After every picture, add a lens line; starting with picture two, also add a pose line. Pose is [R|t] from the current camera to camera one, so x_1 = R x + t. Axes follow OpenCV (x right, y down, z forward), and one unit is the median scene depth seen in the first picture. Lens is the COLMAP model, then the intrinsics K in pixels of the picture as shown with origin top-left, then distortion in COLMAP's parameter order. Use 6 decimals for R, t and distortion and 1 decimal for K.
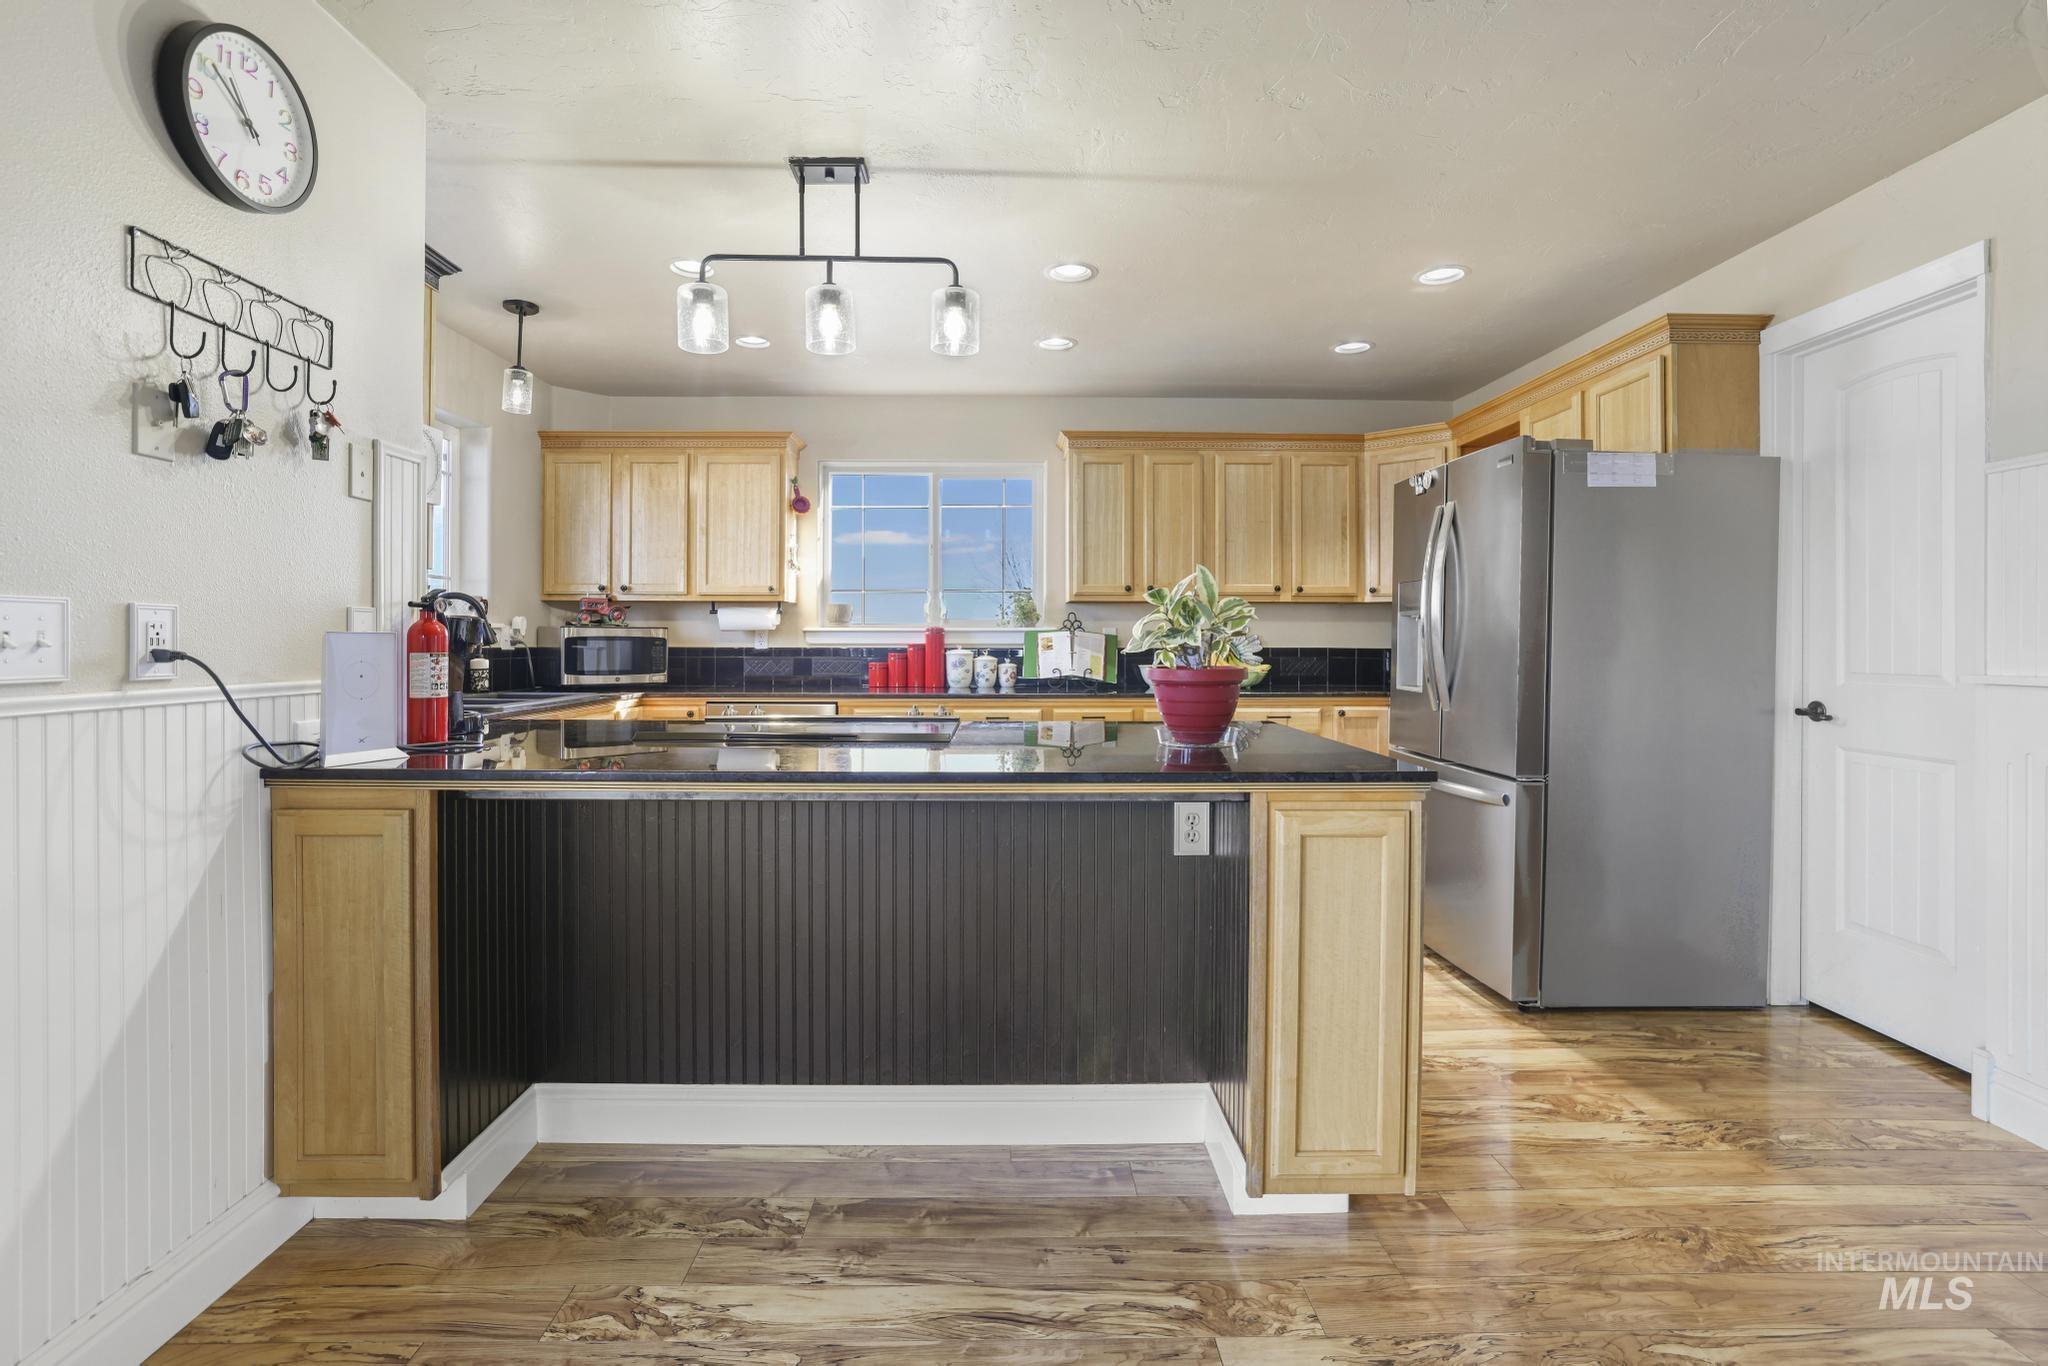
lens RADIAL K [[957.2, 0, 1012.9], [0, 957.2, 671.7], [0, 0, 1]] dist [-0.050092, 0.019991]
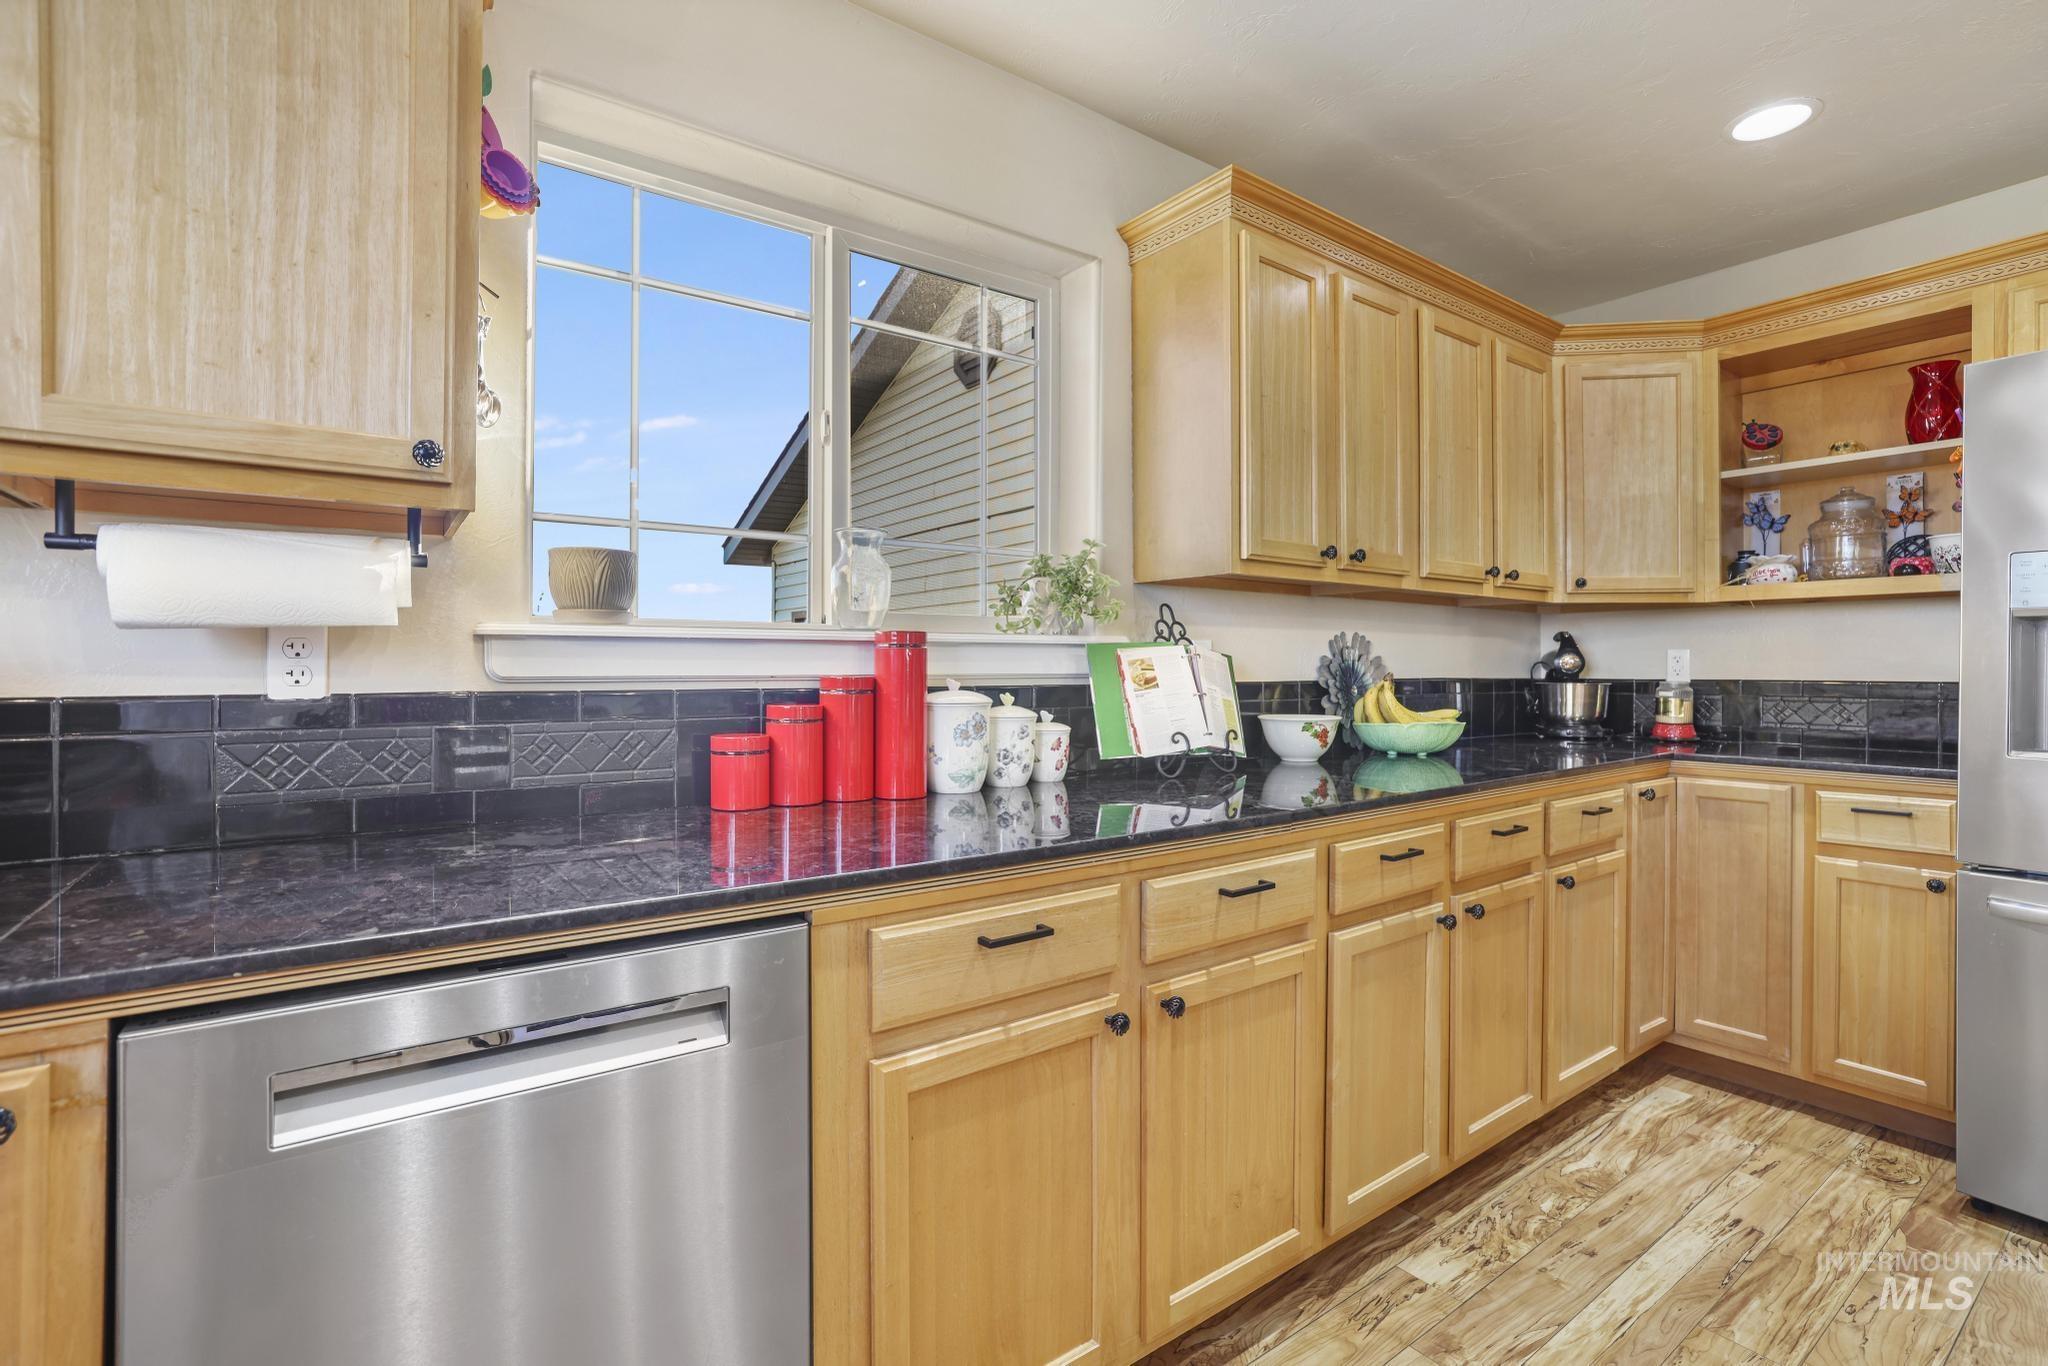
lens RADIAL K [[957.2, 0, 1012.9], [0, 957.2, 671.7], [0, 0, 1]] dist [-0.050092, 0.019991]
pose [[0.817112, -0.005291, 0.576455, -0.253470], [0.021139, 0.999560, -0.020789, -0.022512], [-0.576091, 0.029173, 0.816865, 0.683678]]
